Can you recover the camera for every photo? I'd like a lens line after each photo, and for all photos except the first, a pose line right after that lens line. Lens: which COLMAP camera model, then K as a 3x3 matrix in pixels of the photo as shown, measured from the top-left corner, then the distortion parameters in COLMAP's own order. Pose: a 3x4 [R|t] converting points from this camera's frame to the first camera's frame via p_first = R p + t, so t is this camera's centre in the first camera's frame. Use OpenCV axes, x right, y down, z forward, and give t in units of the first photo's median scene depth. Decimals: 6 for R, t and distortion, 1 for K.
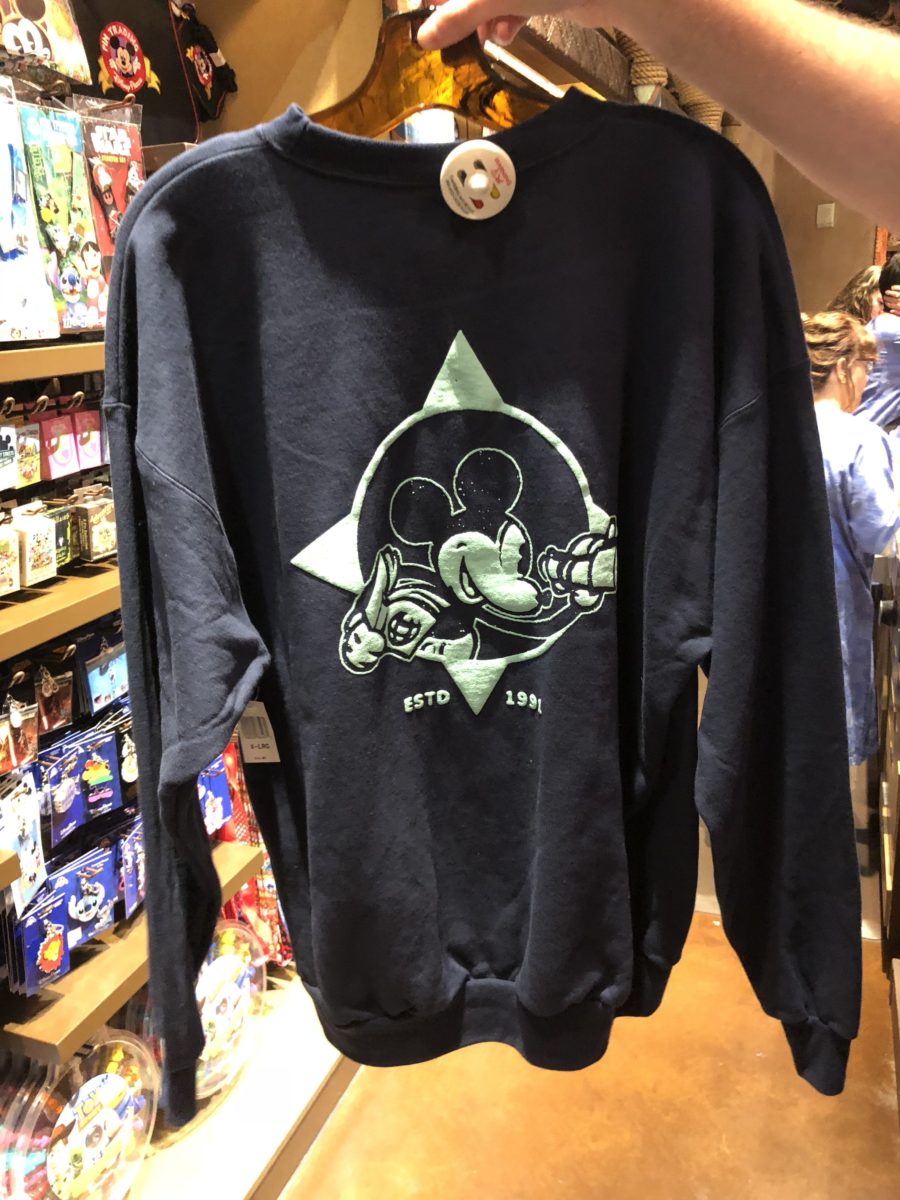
lens RADIAL K [[994.0, 0, 450.0], [0, 994.0, 600.0], [0, 0, 1]] dist [0.052242, 0.003650]
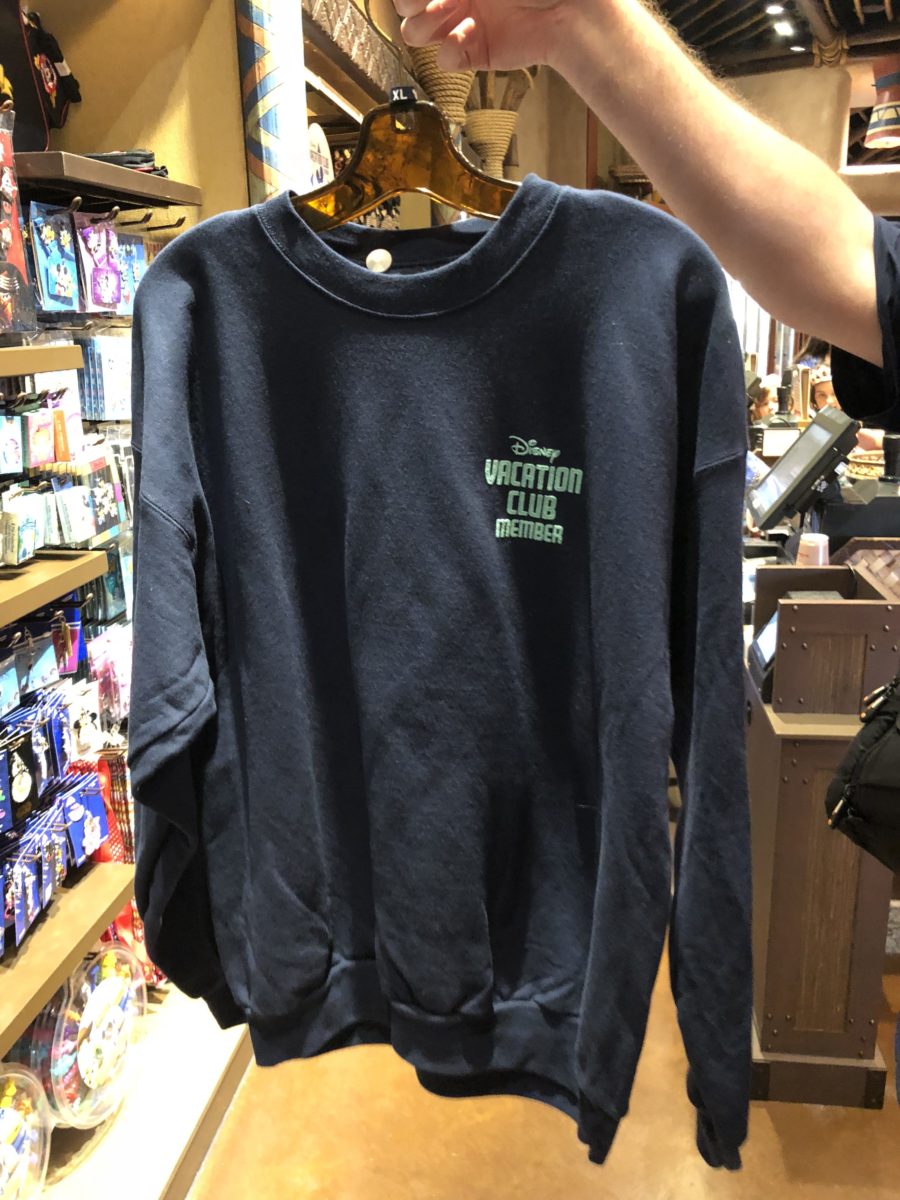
lens RADIAL K [[982.9, 0, 450.0], [0, 982.9, 600.0], [0, 0, 1]] dist [0.117786, -0.109674]
pose [[0.976176, -0.035540, 0.214051, -0.096060], [0.040203, 0.999039, -0.017472, 0.017048], [-0.213224, 0.025661, 0.976666, -0.034967]]
